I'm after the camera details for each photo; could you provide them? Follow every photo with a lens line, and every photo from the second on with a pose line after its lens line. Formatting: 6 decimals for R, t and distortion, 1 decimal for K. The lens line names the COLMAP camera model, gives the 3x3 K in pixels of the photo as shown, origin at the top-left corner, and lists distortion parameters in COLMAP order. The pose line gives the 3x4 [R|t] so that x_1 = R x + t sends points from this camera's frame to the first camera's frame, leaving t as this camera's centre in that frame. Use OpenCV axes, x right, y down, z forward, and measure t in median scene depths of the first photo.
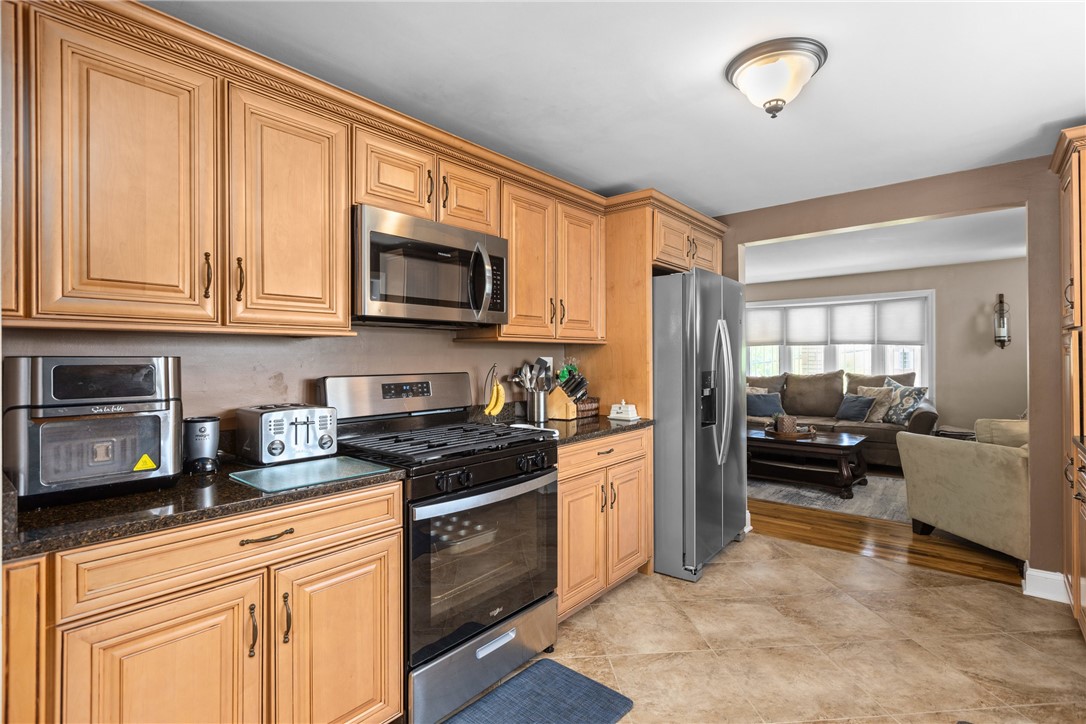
lens RADIAL K [[524.4, 0, 544.4], [0, 524.4, 356.0], [0, 0, 1]] dist [0.004447, 0.001681]
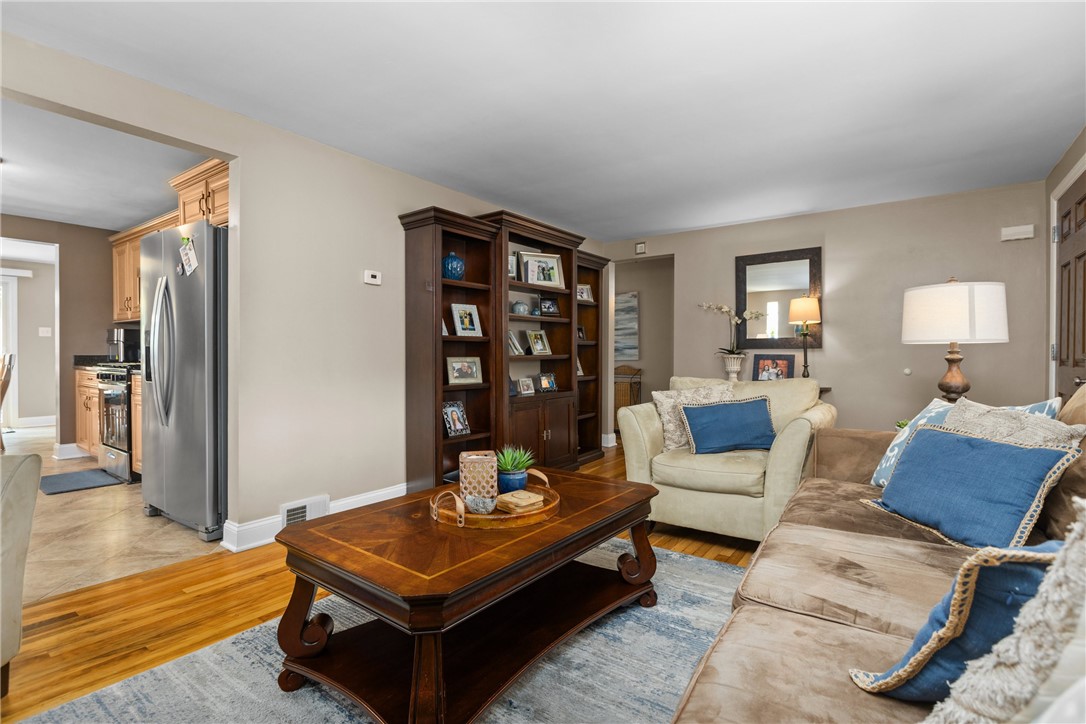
lens RADIAL K [[524.4, 0, 543.3], [0, 524.4, 357.7], [0, 0, 1]] dist [0.004447, 0.001681]
pose [[0.051380, 0.013010, -0.998594, 1.393846], [-0.002784, 0.999913, 0.012884, 0.070667], [0.998675, 0.002118, 0.051412, 1.714381]]
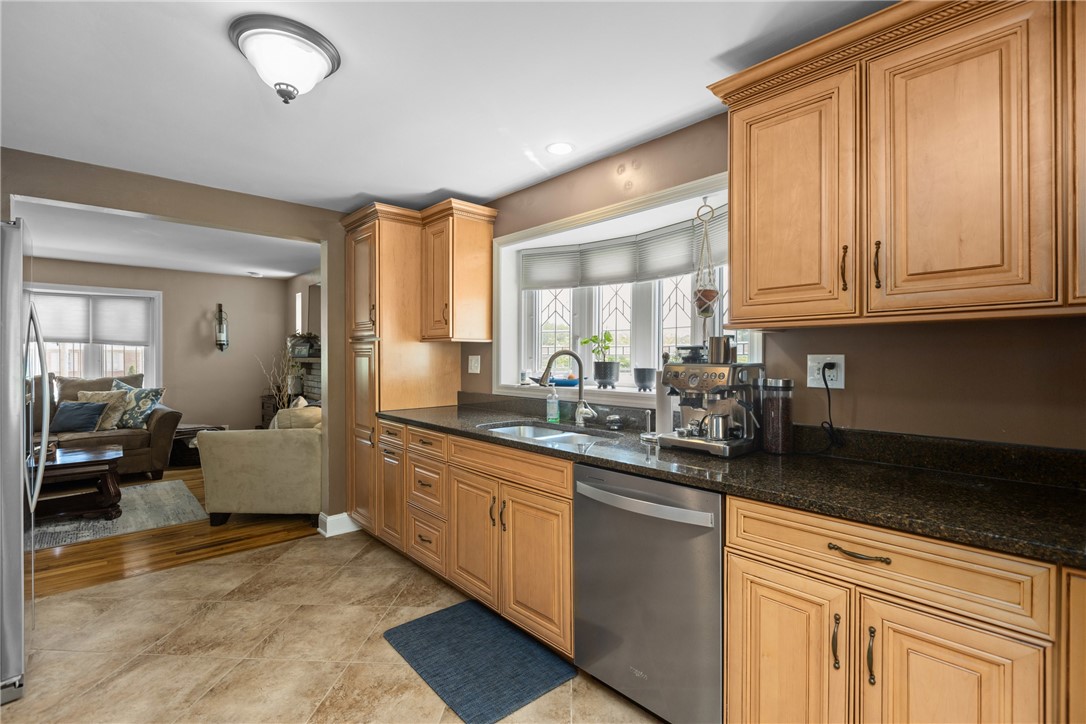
lens RADIAL K [[502.9, 0, 547.5], [0, 502.9, 361.6], [0, 0, 1]] dist [0.002233, -0.000458]
pose [[0.138808, -0.002581, 0.990316, -0.236383], [-0.006154, 0.999975, 0.003469, 0.001832], [-0.990300, -0.006575, 0.138789, 0.245846]]
